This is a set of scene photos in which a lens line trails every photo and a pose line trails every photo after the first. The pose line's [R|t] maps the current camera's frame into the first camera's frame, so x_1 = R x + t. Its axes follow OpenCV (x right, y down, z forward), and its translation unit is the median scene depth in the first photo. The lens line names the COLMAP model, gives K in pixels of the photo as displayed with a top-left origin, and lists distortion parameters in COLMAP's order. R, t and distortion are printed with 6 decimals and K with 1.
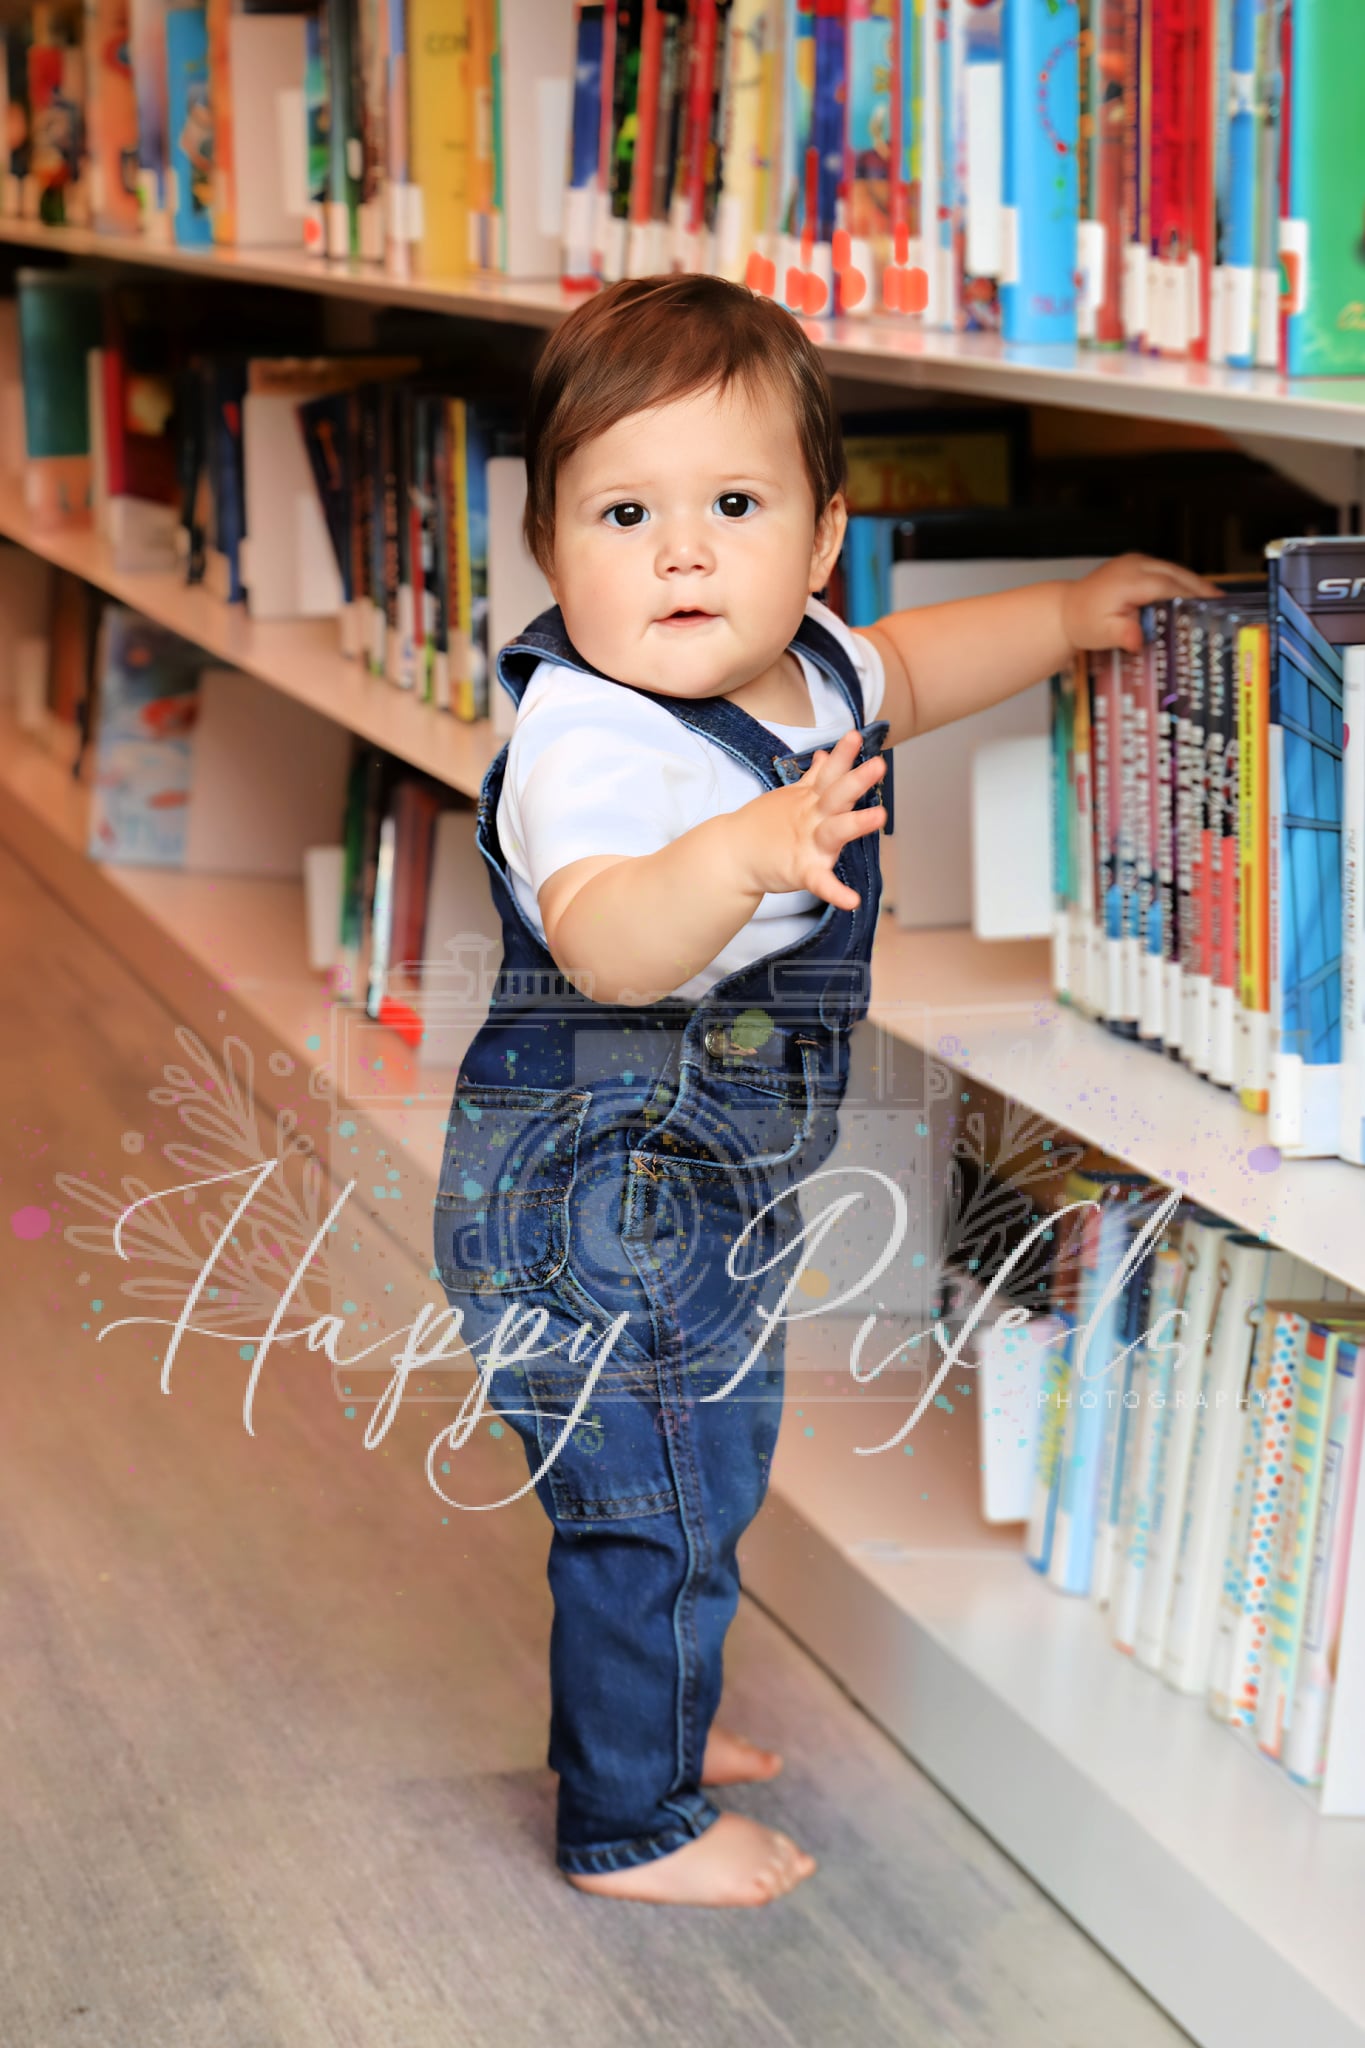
lens RADIAL K [[13061.1, 0, 682.3], [0, 13061.1, 1024.7], [0, 0, 1]] dist [-0.237805, 0.000000]
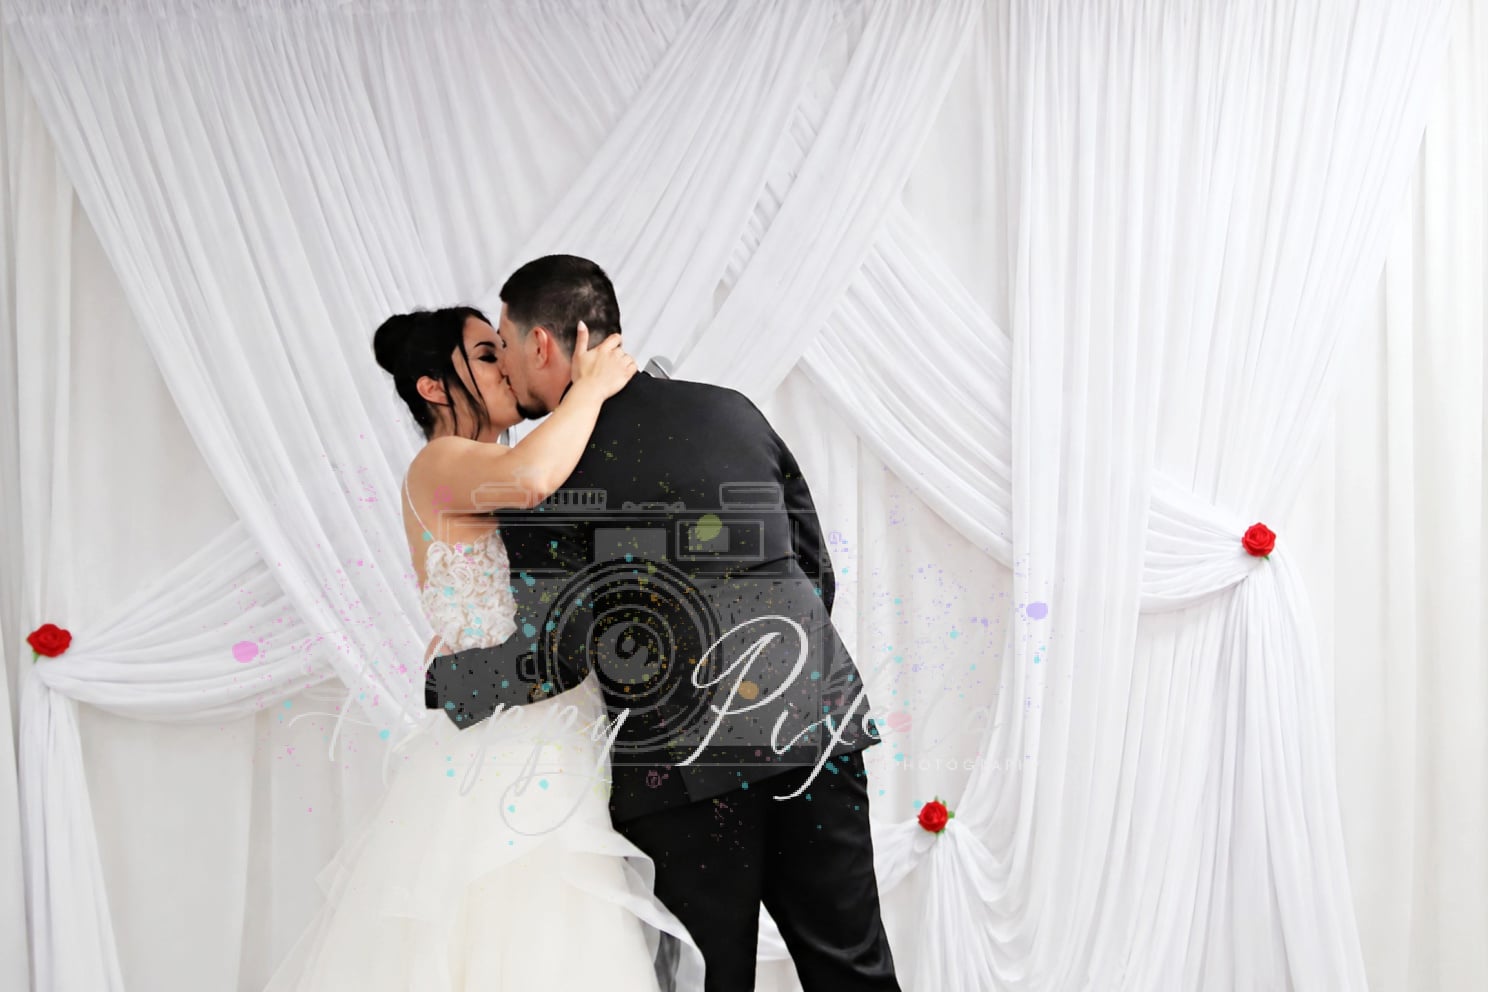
lens RADIAL K [[9489.7, 0, 743.7], [0, 9489.7, 496.3], [0, 0, 1]] dist [-0.237805, 0.000000]
pose [[0.999952, 0.000065, 0.009813, -0.001550], [-0.000044, 0.999998, -0.002156, -0.000882], [-0.009813, 0.002155, 0.999950, -0.131620]]
